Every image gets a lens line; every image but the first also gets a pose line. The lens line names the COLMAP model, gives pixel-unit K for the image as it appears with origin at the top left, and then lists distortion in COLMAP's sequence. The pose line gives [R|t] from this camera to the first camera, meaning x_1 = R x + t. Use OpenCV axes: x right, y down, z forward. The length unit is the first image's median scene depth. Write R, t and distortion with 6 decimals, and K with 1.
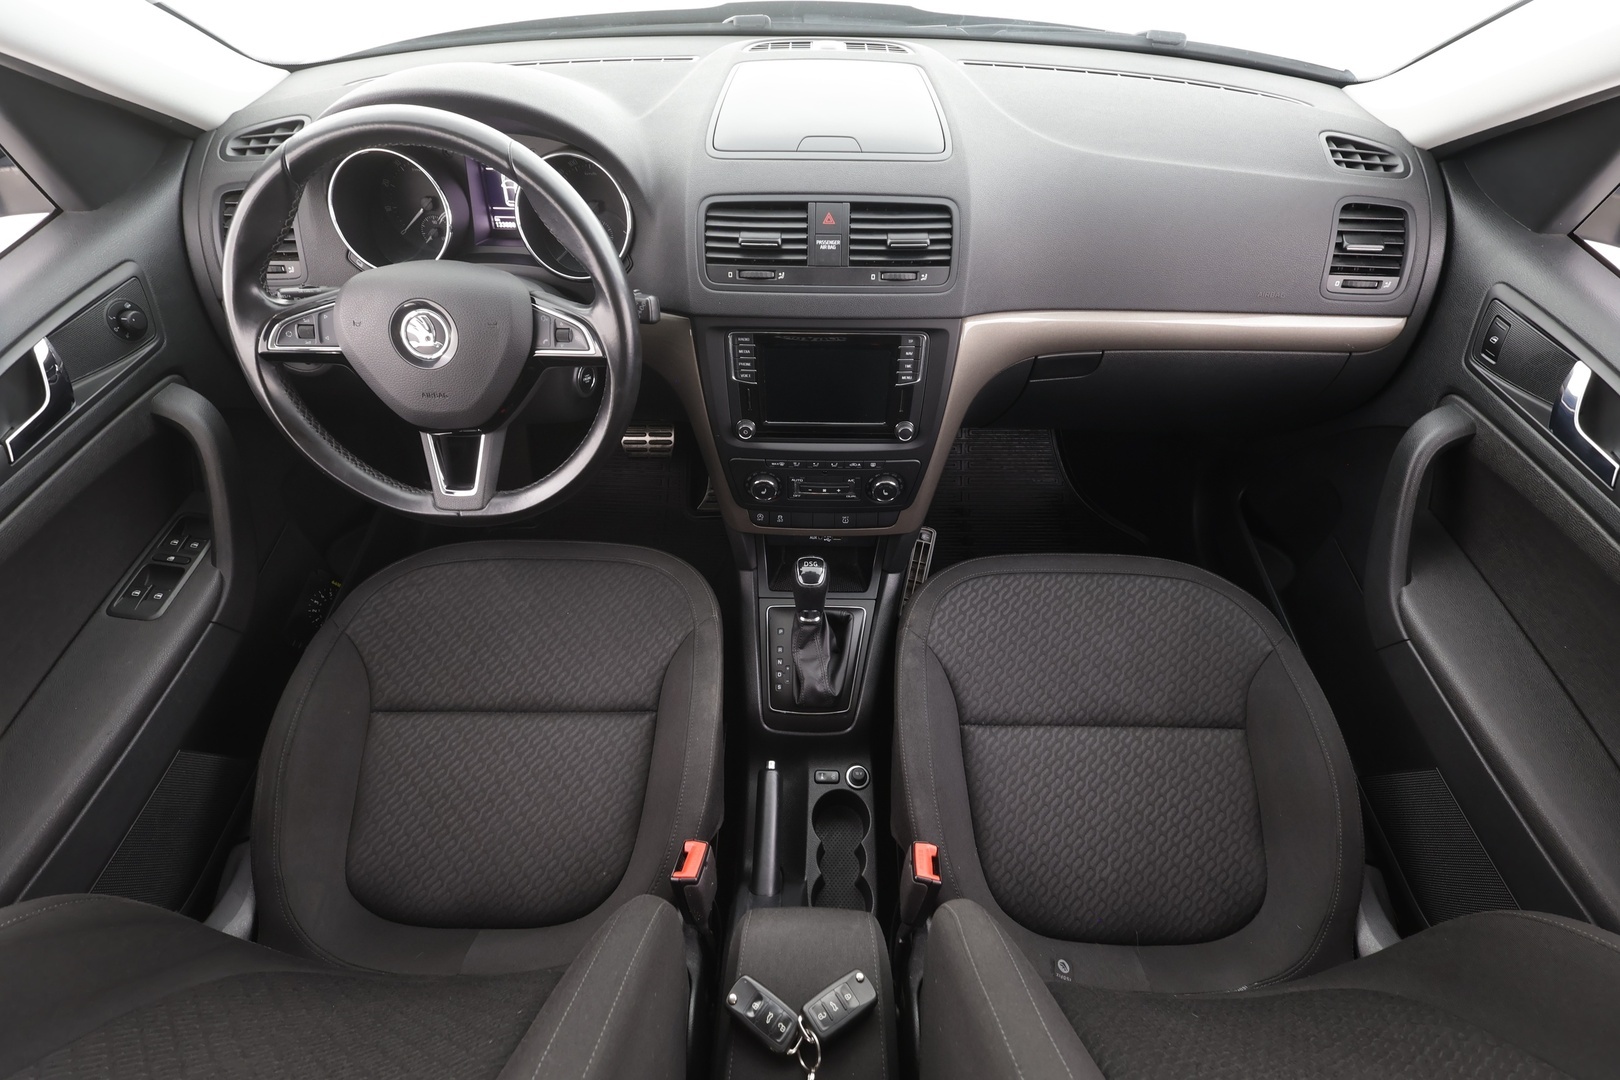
lens RADIAL K [[744.4, 0, 812.8], [0, 744.4, 539.1], [0, 0, 1]] dist [-0.004676, 0.002831]
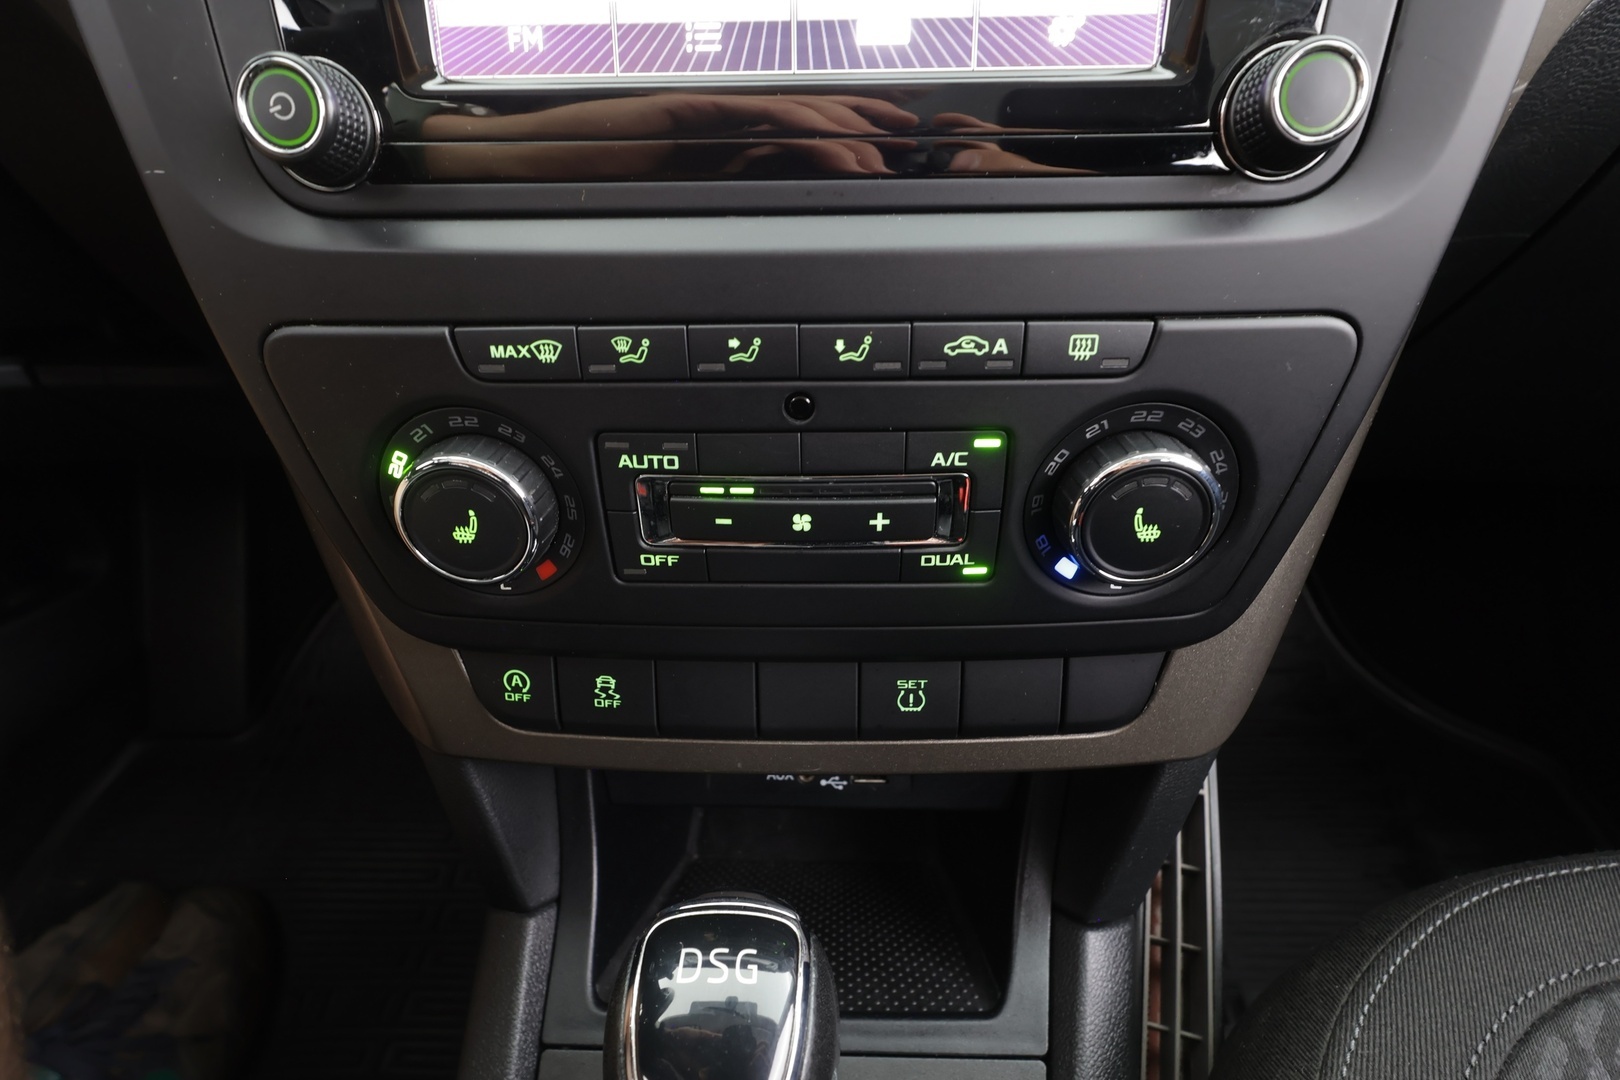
lens RADIAL K [[744.4, 0, 819.5], [0, 744.4, 549.2], [0, 0, 1]] dist [-0.004676, 0.002831]
pose [[0.999707, -0.011534, -0.021286, 0.026054], [0.005513, 0.964574, -0.263754, -0.012197], [0.023574, 0.263559, 0.964355, 0.909493]]
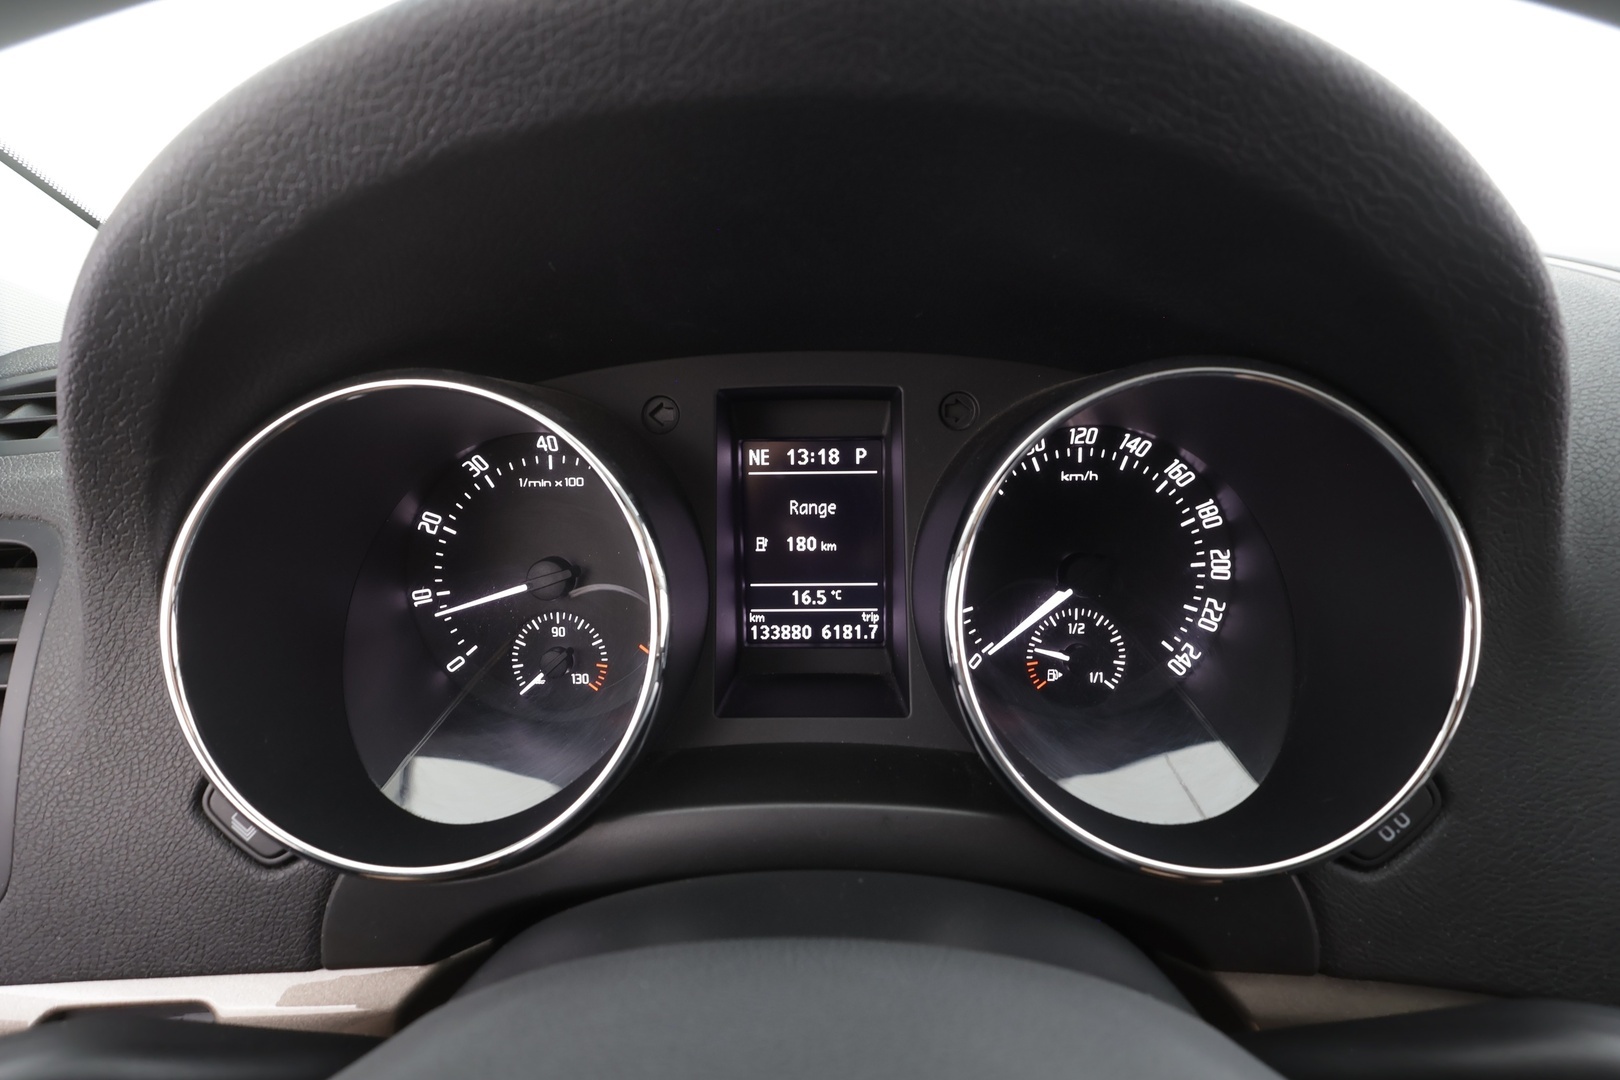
lens RADIAL K [[744.4, 0, 825.6], [0, 744.4, 548.2], [0, 0, 1]] dist [-0.004676, 0.002831]
pose [[0.999303, -0.029284, -0.023146, -0.418834], [0.017038, 0.909576, -0.415188, -0.351701], [0.033211, 0.414504, 0.909441, 0.758134]]
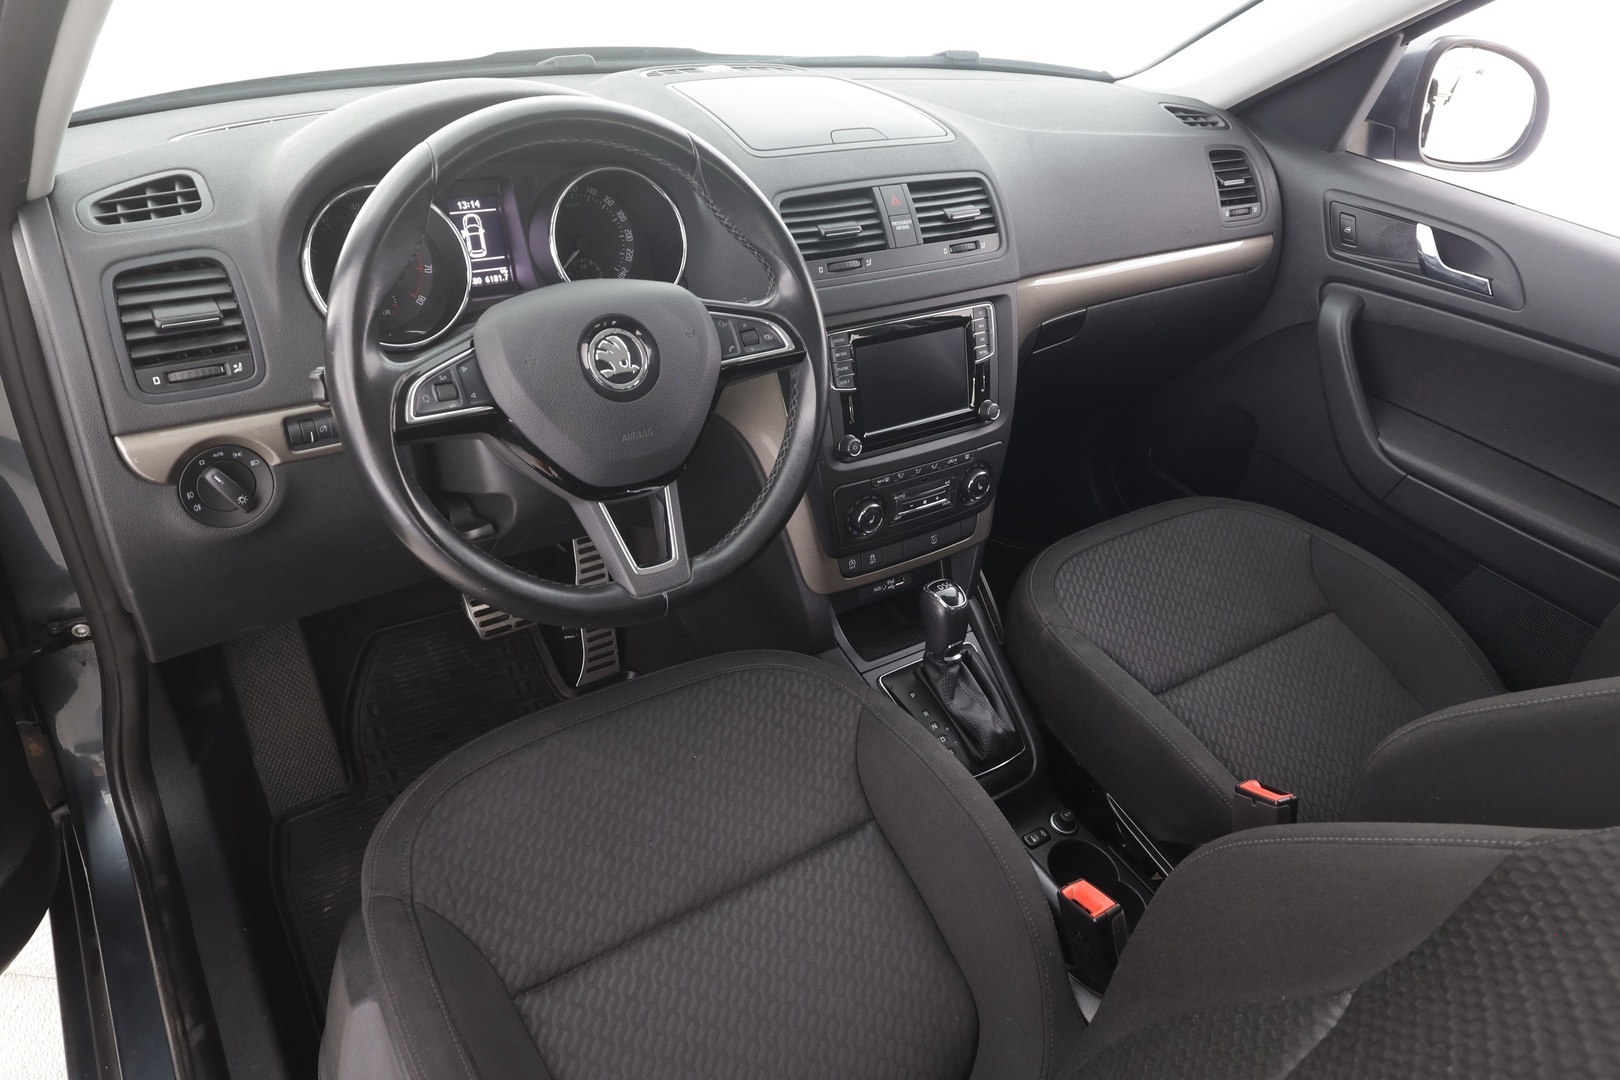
lens RADIAL K [[1060.8, 0, 801.8], [0, 1060.8, 544.3], [0, 0, 1]] dist [0.009108, -0.008124]
pose [[0.826847, -0.264373, 0.496419, -0.803155], [0.379411, 0.913743, -0.145333, 0.115172], [-0.415177, 0.308515, 0.855831, 0.019387]]
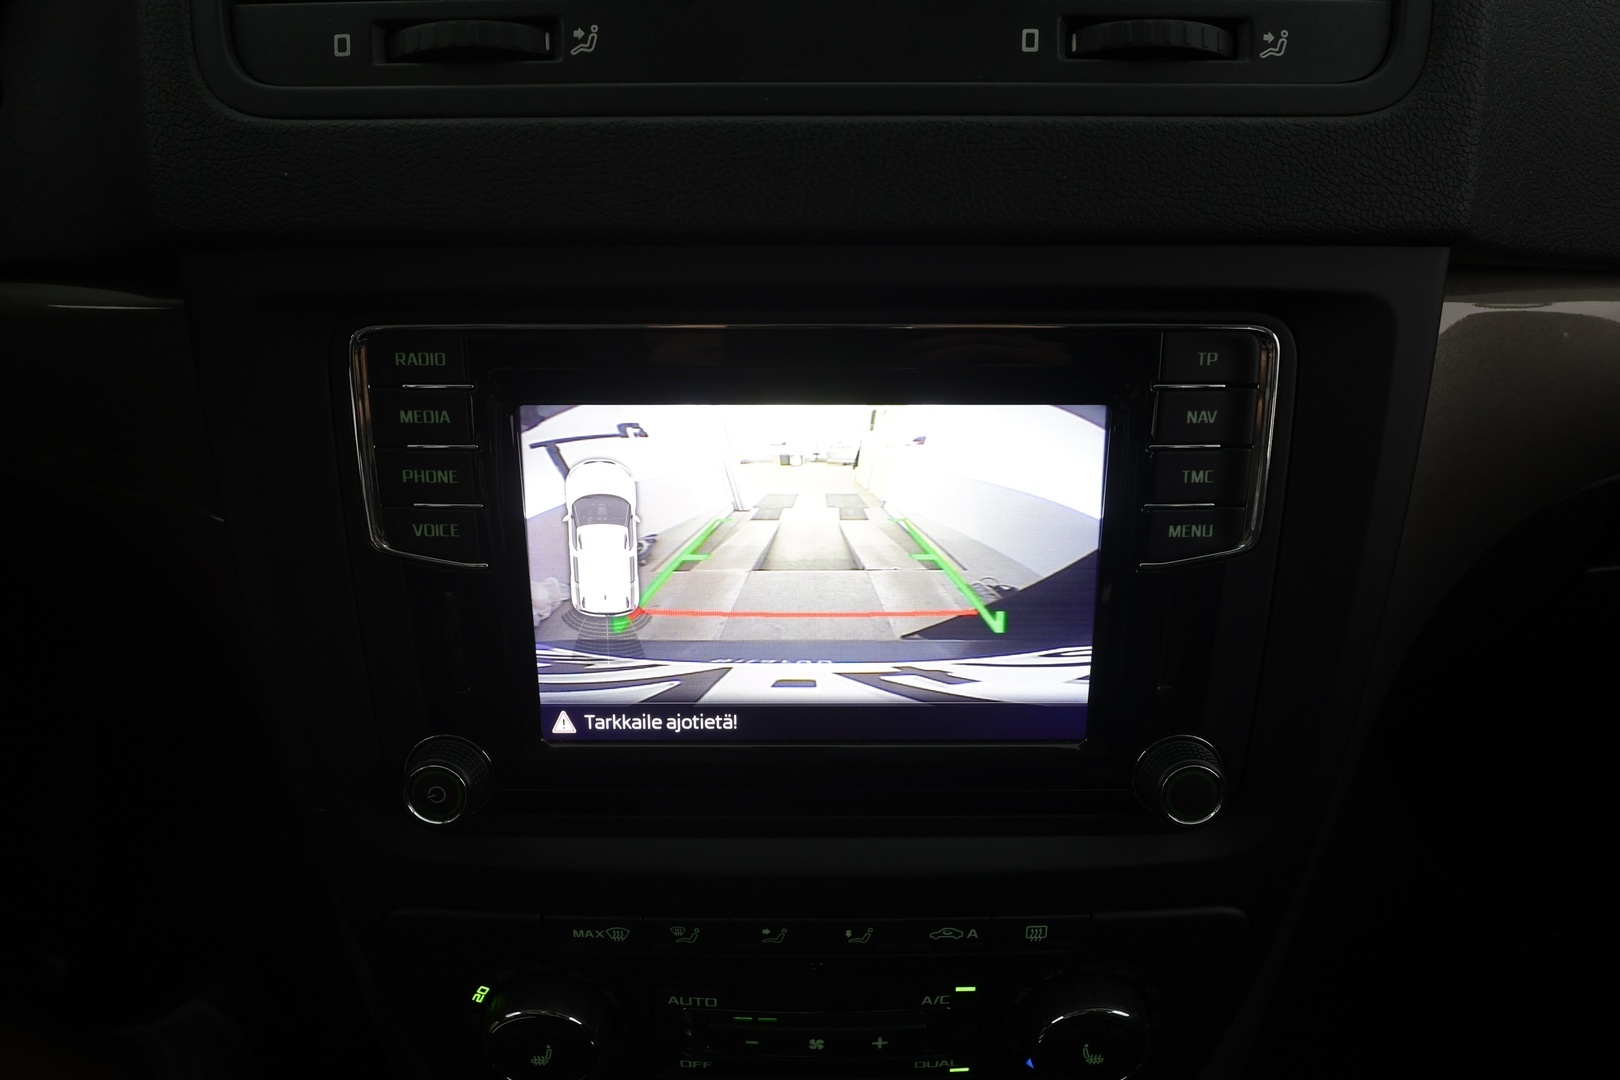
lens RADIAL K [[1060.8, 0, 822.9], [0, 1060.8, 547.8], [0, 0, 1]] dist [0.009108, -0.008124]
pose [[0.999915, -0.012517, 0.003744, 0.019940], [0.013064, 0.953883, -0.299895, -0.123273], [0.000183, 0.299918, 0.953965, 0.717177]]
